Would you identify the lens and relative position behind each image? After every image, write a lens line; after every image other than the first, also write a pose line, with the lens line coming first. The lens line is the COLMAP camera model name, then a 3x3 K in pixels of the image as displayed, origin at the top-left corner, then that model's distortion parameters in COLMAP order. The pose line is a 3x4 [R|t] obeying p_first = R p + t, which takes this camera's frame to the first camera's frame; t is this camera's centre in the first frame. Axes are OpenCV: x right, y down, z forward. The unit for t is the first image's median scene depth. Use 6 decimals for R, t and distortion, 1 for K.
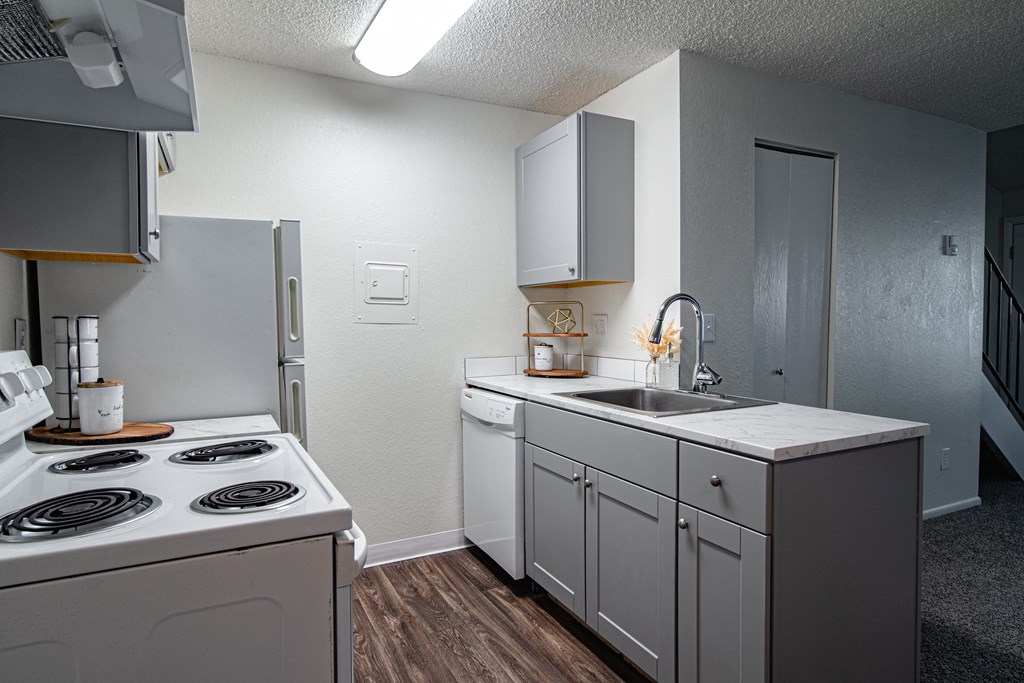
lens RADIAL K [[571.5, 0, 505.7], [0, 571.5, 342.3], [0, 0, 1]] dist [-0.001205, 0.000410]
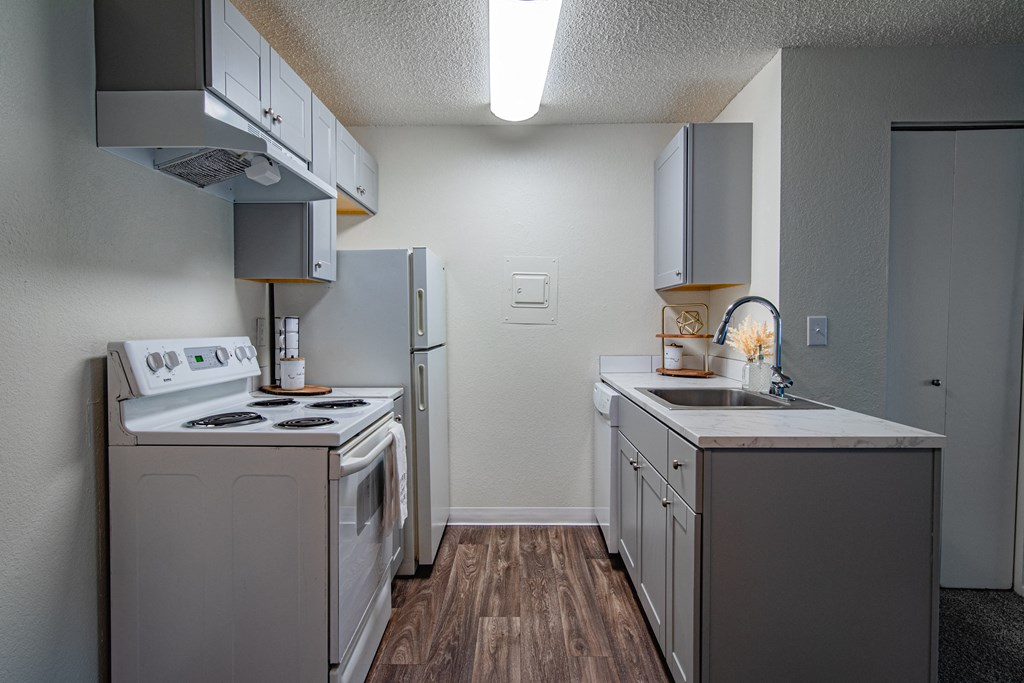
lens RADIAL K [[575.3, 0, 508.6], [0, 575.3, 341.9], [0, 0, 1]] dist [0.002613, 0.000350]
pose [[0.886175, 0.021599, -0.462847, 0.334027], [-0.023313, 0.999726, 0.002017, 0.003867], [0.462763, 0.009003, 0.886436, -0.090991]]
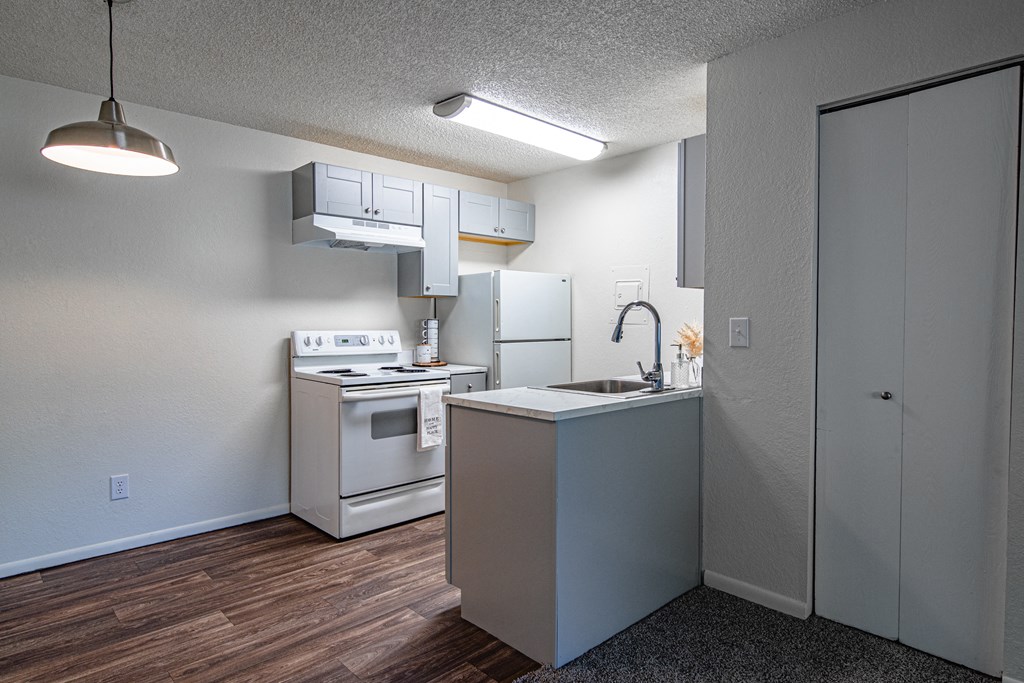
lens RADIAL K [[583.2, 0, 512.0], [0, 583.2, 341.5], [0, 0, 1]] dist [-0.000650, 0.000286]
pose [[0.292523, 0.040350, -0.955407, 1.147767], [-0.039678, 0.998761, 0.030033, -0.022946], [0.955435, 0.029124, 0.293761, 0.339677]]
